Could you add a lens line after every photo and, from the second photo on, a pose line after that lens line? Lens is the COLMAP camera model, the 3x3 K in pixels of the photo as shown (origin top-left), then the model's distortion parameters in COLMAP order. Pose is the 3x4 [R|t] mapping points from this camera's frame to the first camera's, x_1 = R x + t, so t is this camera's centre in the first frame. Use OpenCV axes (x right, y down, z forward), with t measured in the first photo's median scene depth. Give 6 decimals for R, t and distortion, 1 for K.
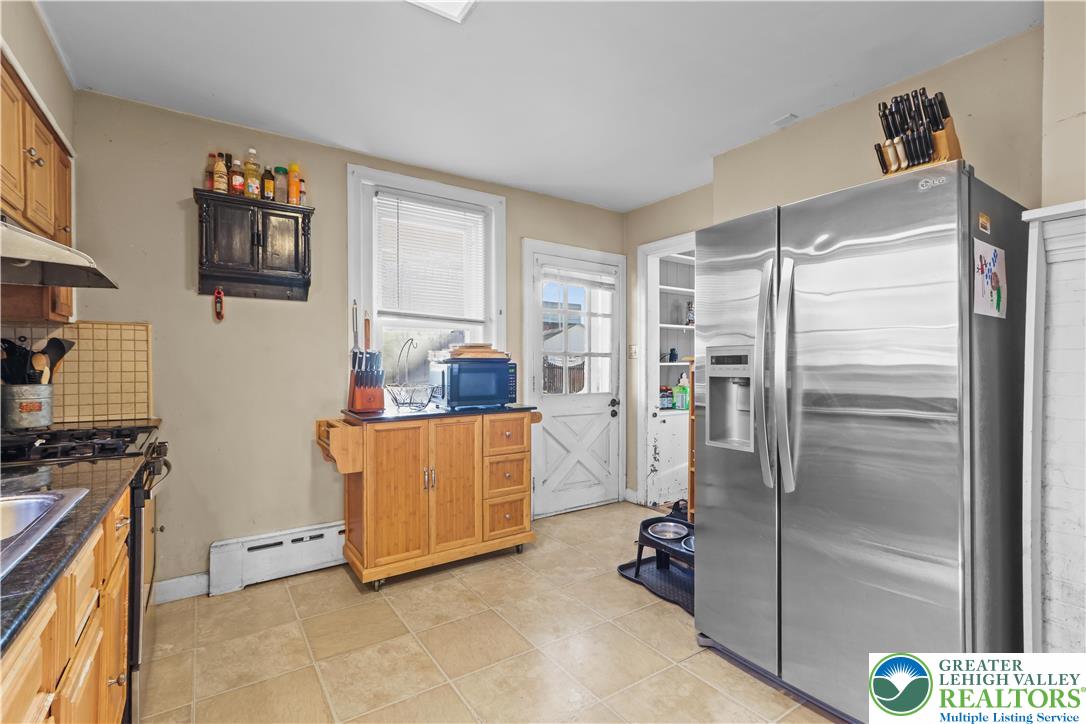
lens RADIAL K [[498.5, 0, 539.3], [0, 498.5, 362.9], [0, 0, 1]] dist [0.003422, 0.000504]
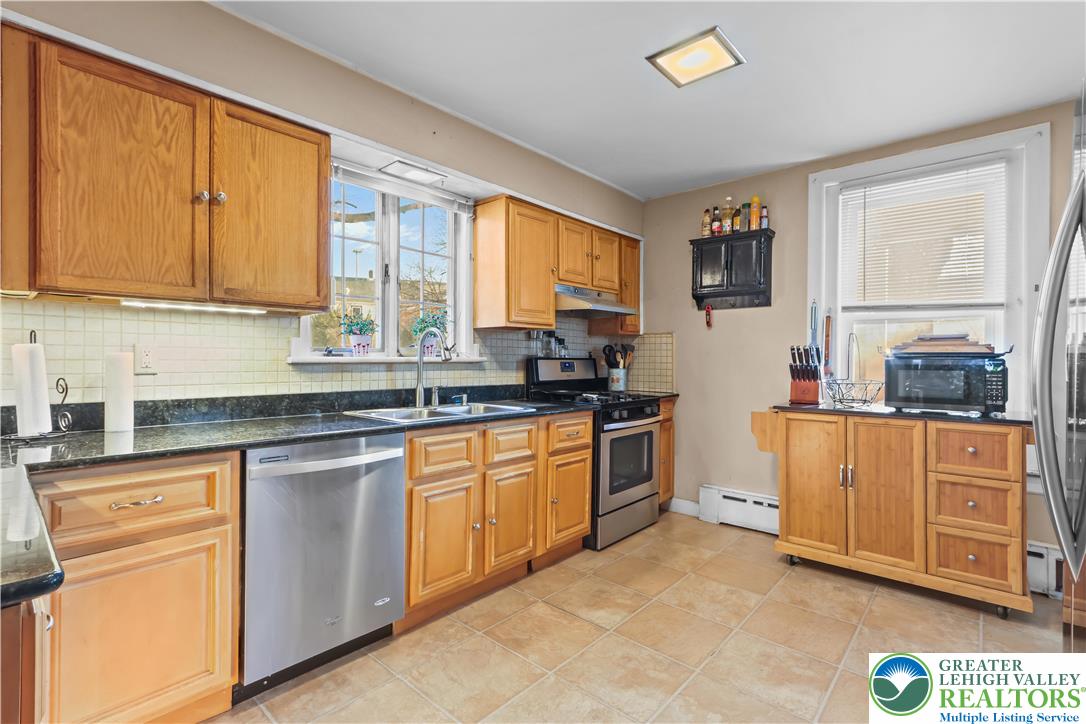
lens RADIAL K [[498.5, 0, 538.7], [0, 498.5, 358.5], [0, 0, 1]] dist [0.003422, 0.000504]
pose [[0.249699, 0.001586, -0.968322, 0.563960], [-0.007654, 0.999971, -0.000336, 0.006217], [0.968293, 0.007496, 0.249703, 0.173483]]
